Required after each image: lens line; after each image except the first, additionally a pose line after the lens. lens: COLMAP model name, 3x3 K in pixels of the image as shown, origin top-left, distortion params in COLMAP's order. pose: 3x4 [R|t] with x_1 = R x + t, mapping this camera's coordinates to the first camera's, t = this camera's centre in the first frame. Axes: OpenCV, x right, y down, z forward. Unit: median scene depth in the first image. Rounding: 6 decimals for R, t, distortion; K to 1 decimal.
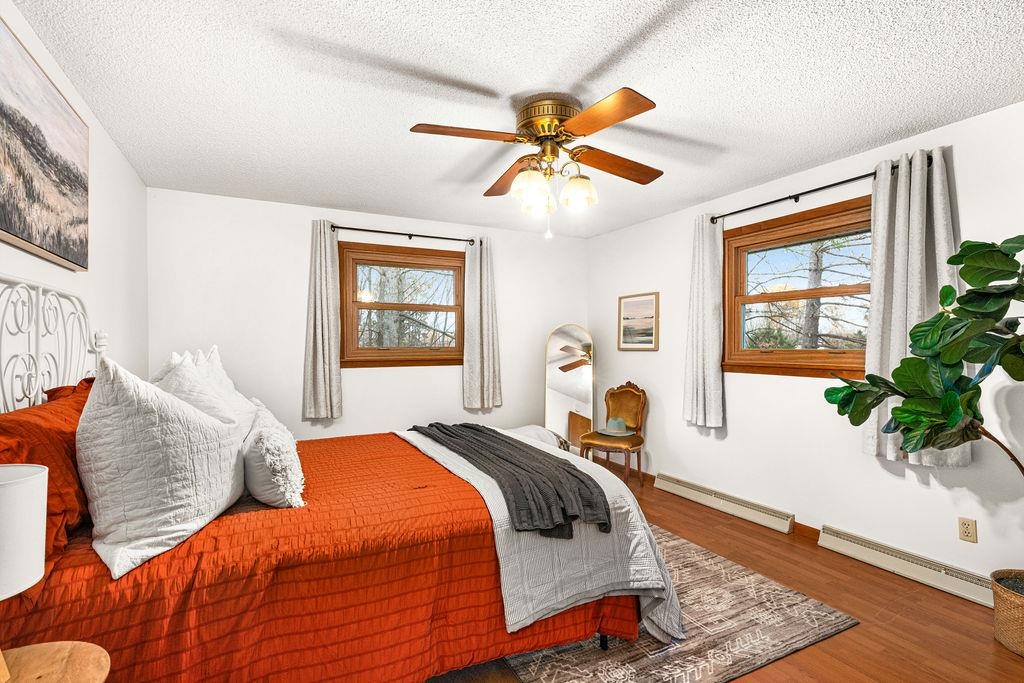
lens RADIAL K [[491.6, 0, 516.8], [0, 491.6, 343.8], [0, 0, 1]] dist [0.006442, -0.000576]
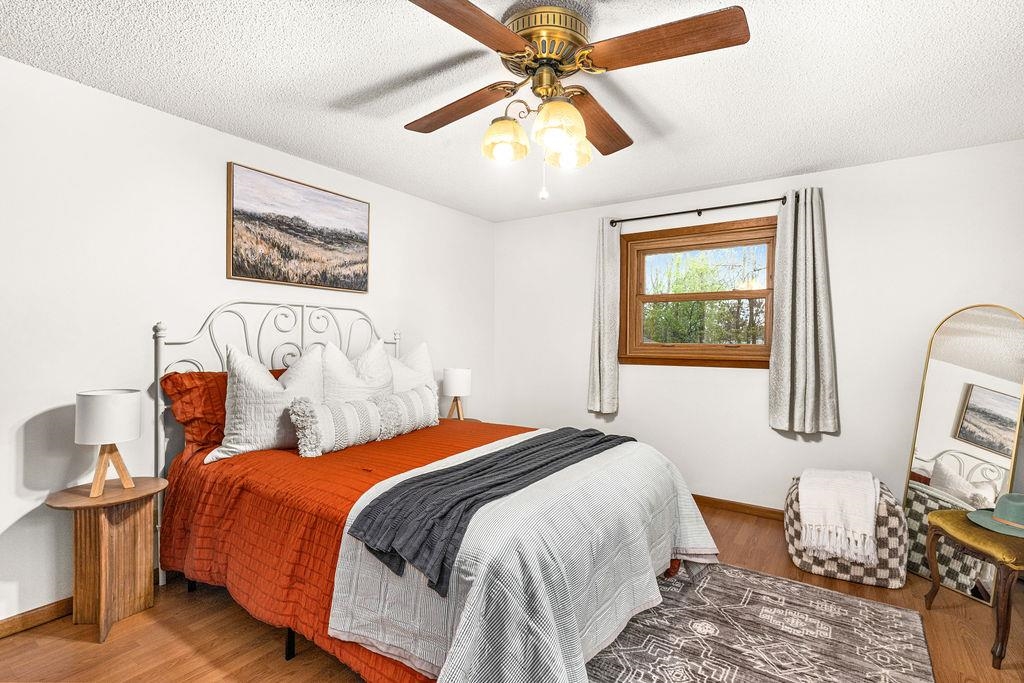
lens RADIAL K [[491.6, 0, 511.2], [0, 491.6, 341.4], [0, 0, 1]] dist [0.006442, -0.000576]
pose [[0.468953, 0.007143, -0.883194, 0.784520], [-0.007325, 0.999964, 0.004198, 0.002474], [0.883193, 0.004501, 0.468988, 0.670748]]
